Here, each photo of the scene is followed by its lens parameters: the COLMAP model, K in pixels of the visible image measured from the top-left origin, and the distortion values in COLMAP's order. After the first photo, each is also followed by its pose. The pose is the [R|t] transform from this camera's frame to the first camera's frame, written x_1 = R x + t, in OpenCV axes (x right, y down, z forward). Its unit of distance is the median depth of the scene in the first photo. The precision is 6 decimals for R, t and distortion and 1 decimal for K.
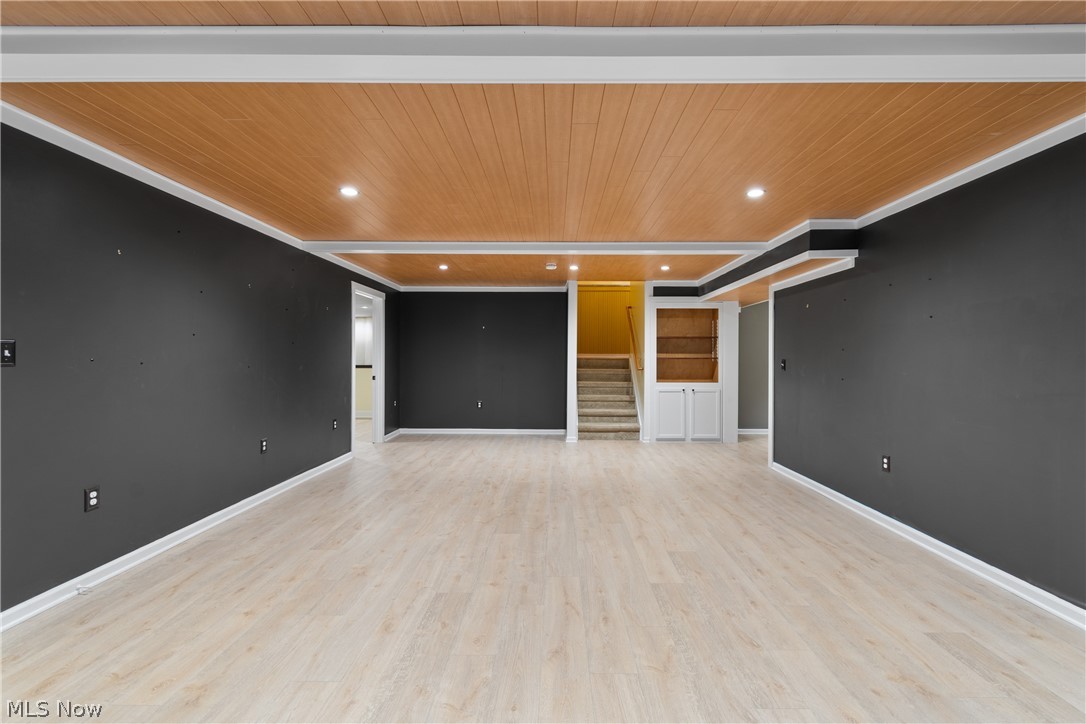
lens RADIAL K [[483.2, 0, 544.0], [0, 483.2, 358.7], [0, 0, 1]] dist [0.003014, -0.001251]
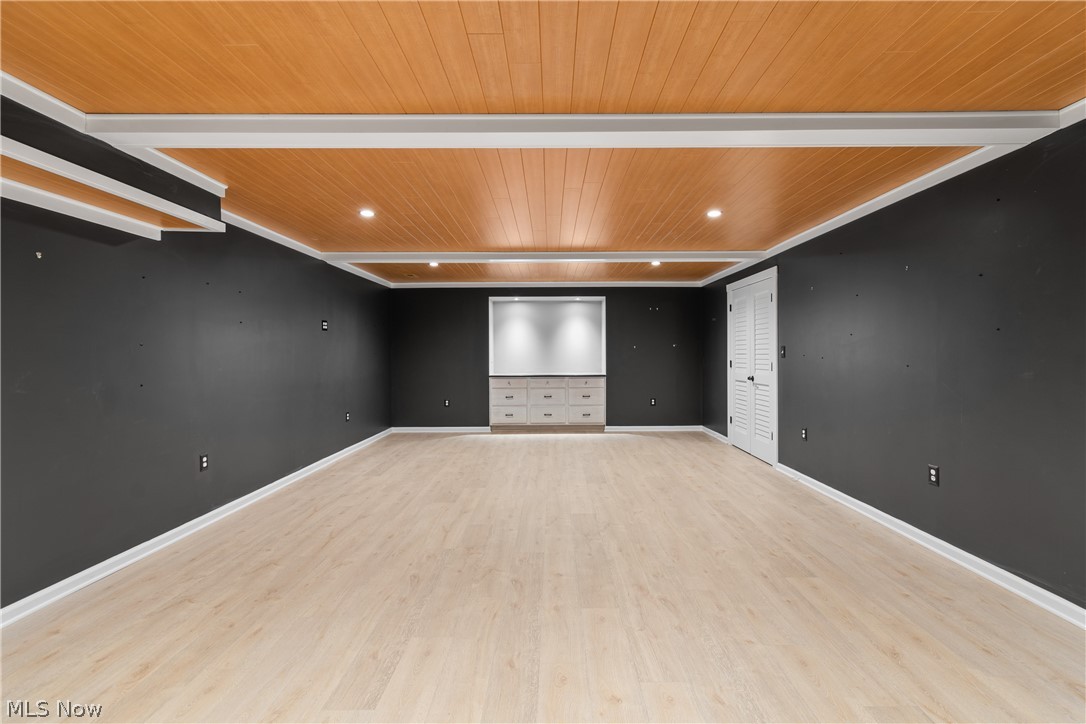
lens RADIAL K [[483.2, 0, 544.2], [0, 483.2, 358.6], [0, 0, 1]] dist [0.003014, -0.001251]
pose [[-0.999961, 0.000915, -0.008835, 0.020601], [0.000774, 0.999872, 0.016008, -0.010274], [0.008848, 0.016000, -0.999833, 1.961992]]
